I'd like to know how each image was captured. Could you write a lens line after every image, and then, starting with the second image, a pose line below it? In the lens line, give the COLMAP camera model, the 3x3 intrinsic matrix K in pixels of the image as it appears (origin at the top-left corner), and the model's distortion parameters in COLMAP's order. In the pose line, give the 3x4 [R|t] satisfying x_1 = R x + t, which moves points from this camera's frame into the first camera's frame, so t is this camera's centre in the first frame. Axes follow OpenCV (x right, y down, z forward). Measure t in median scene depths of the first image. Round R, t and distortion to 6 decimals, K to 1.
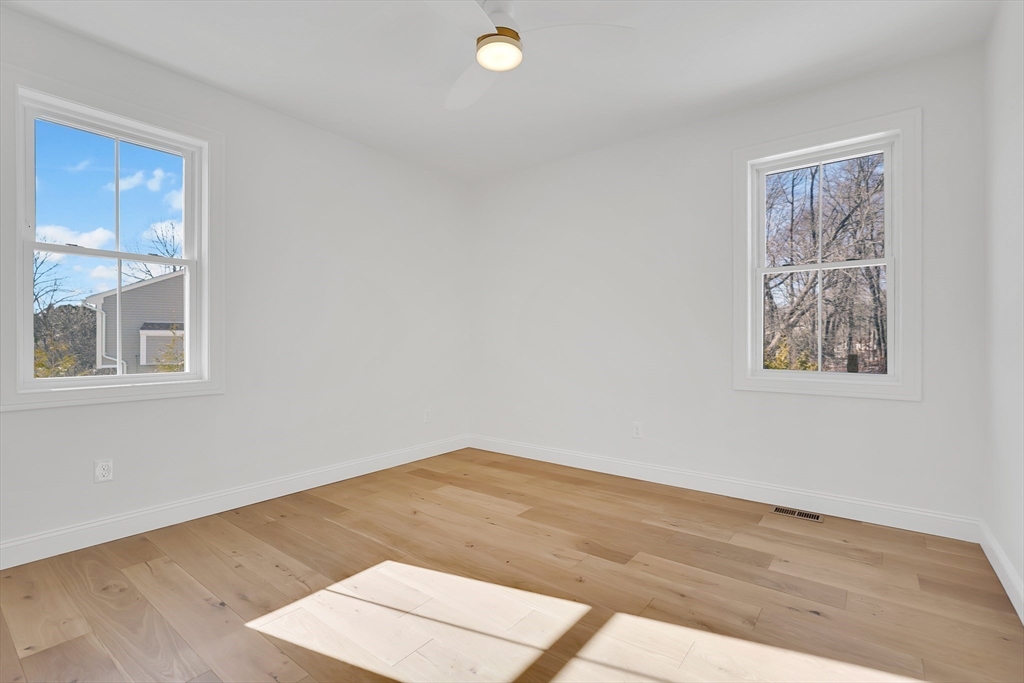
lens RADIAL K [[443.3, 0, 521.4], [0, 443.3, 337.3], [0, 0, 1]] dist [-0.004143, -0.000104]
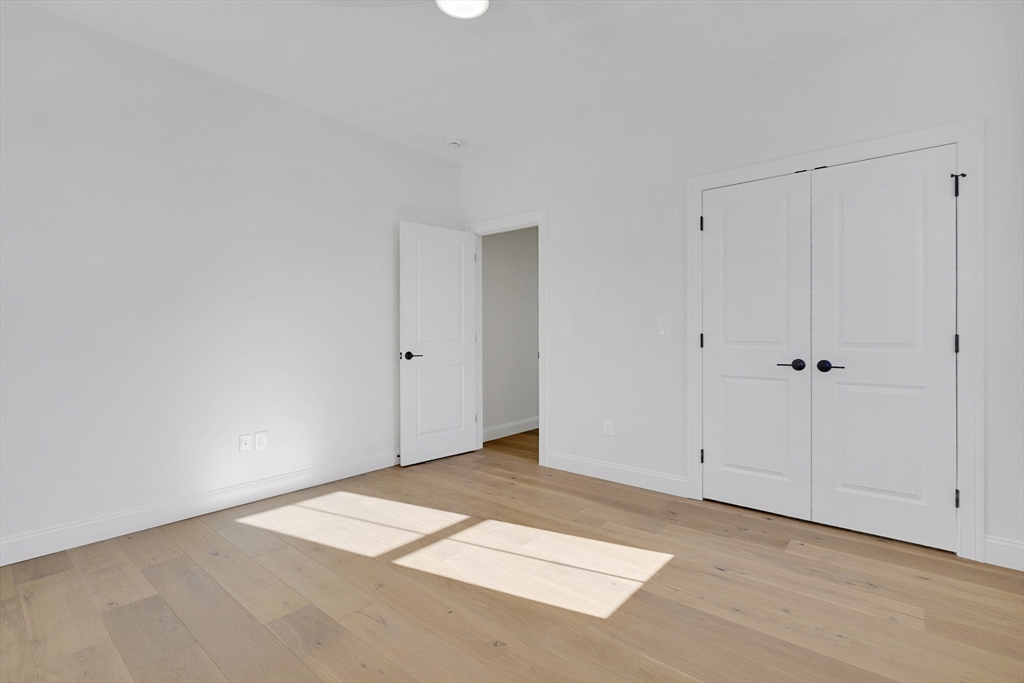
lens RADIAL K [[443.3, 0, 521.4], [0, 443.3, 337.3], [0, 0, 1]] dist [-0.004143, -0.000104]
pose [[-0.999048, 0.004664, 0.043368, -0.214724], [0.004858, 0.999979, 0.004360, 0.017194], [-0.043347, 0.004567, -0.999050, 1.964085]]
